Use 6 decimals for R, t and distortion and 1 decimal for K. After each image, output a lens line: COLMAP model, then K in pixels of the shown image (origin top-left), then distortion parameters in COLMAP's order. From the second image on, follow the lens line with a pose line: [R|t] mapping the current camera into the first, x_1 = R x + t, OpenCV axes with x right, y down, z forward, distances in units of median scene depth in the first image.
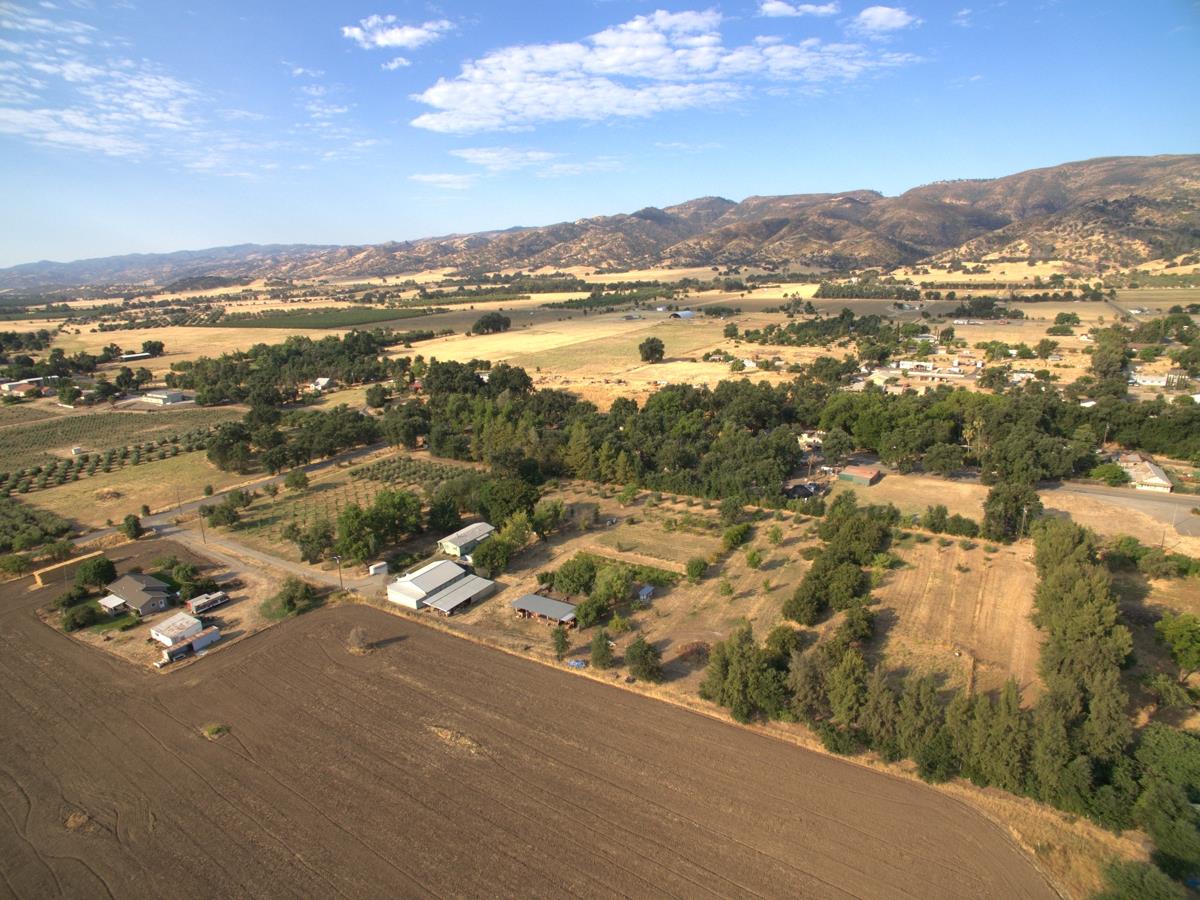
lens RADIAL K [[695.7, 0, 597.0], [0, 695.7, 455.5], [0, 0, 1]] dist [-0.118414, 0.085400]
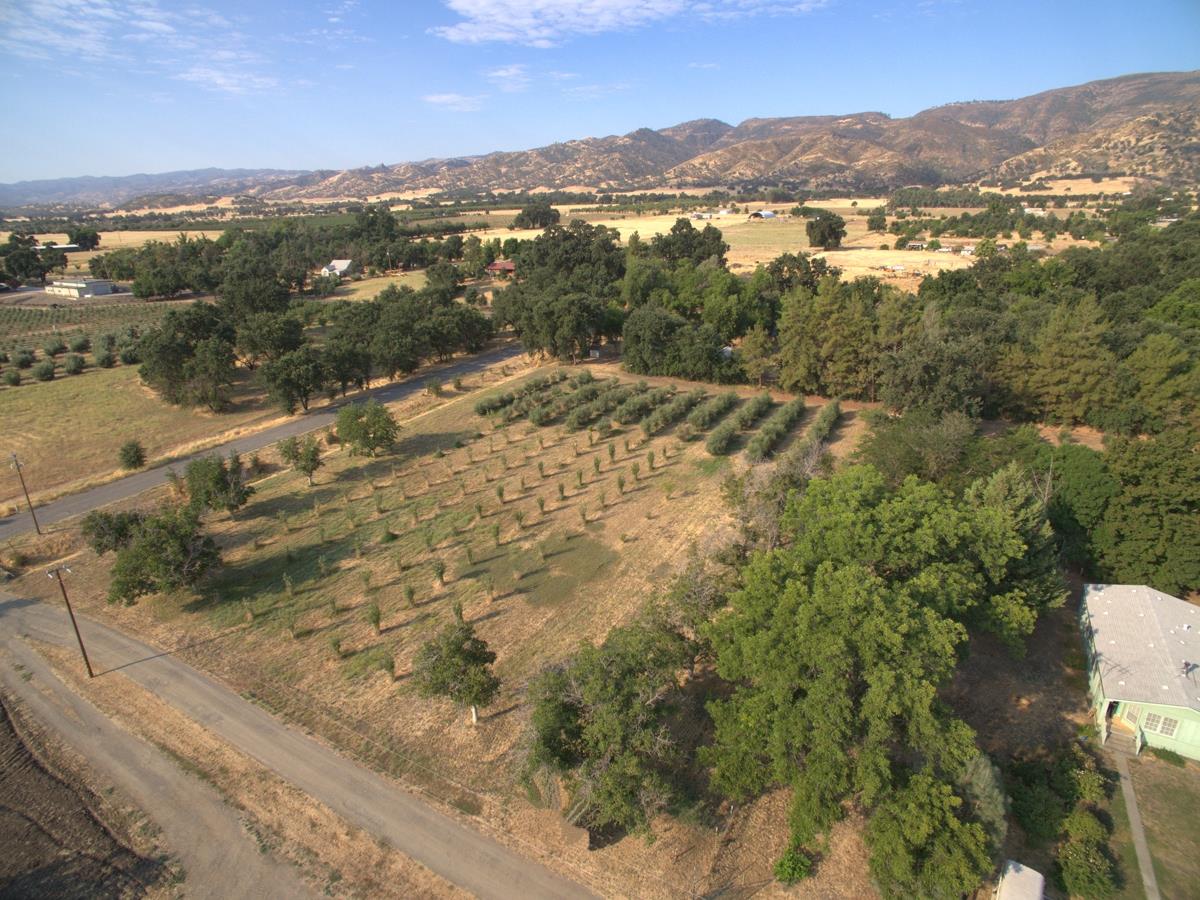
lens RADIAL K [[692.6, 0, 597.0], [0, 692.6, 461.8], [0, 0, 1]] dist [-0.113666, 0.079026]
pose [[0.999503, 0.000346, 0.031529, -0.293727], [-0.003522, 0.994908, 0.100721, 0.014962], [-0.031333, -0.100782, 0.994415, 0.557720]]
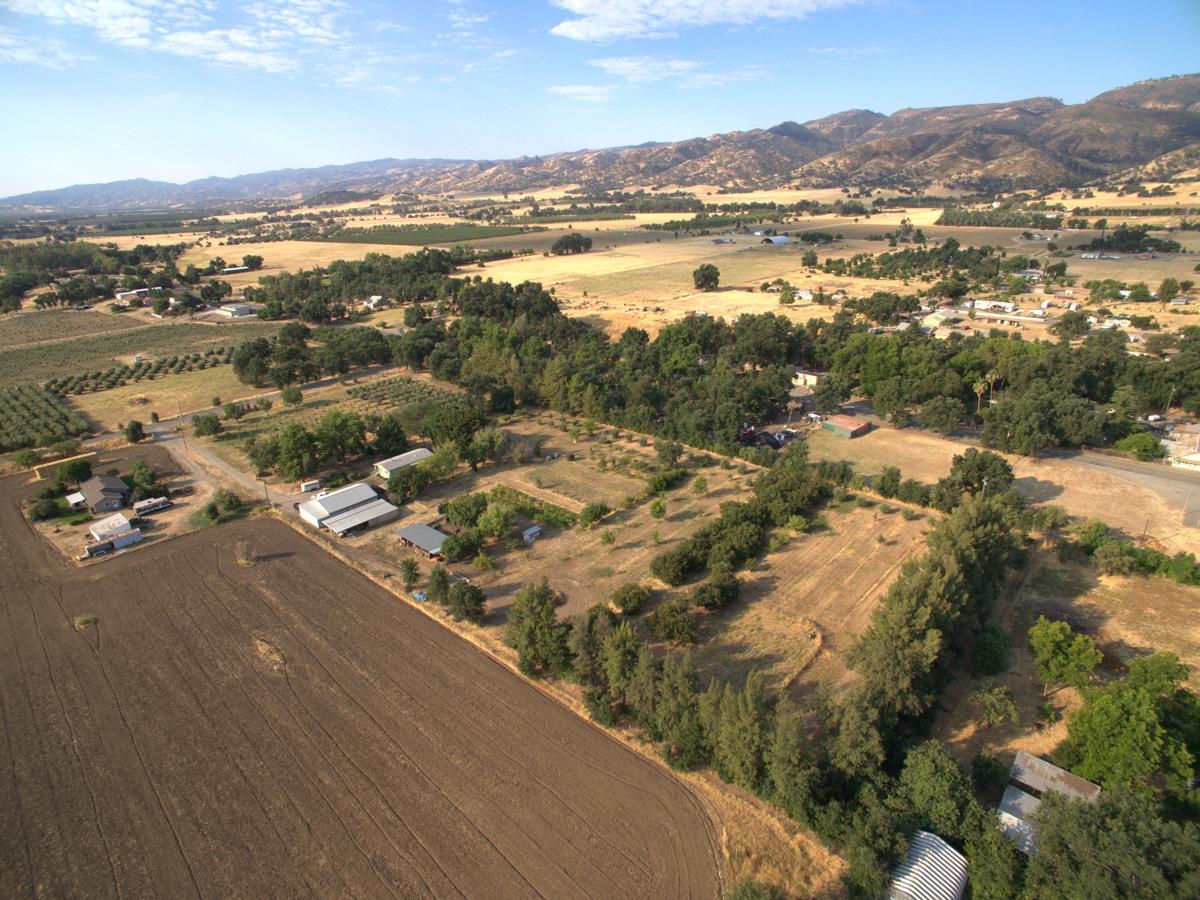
lens RADIAL K [[695.7, 0, 597.0], [0, 695.7, 455.5], [0, 0, 1]] dist [-0.118414, 0.085400]
pose [[0.982604, 0.072498, -0.170975, 0.193720], [-0.053224, 0.991969, 0.114739, -0.017204], [0.177921, -0.103643, 0.978572, 0.038035]]
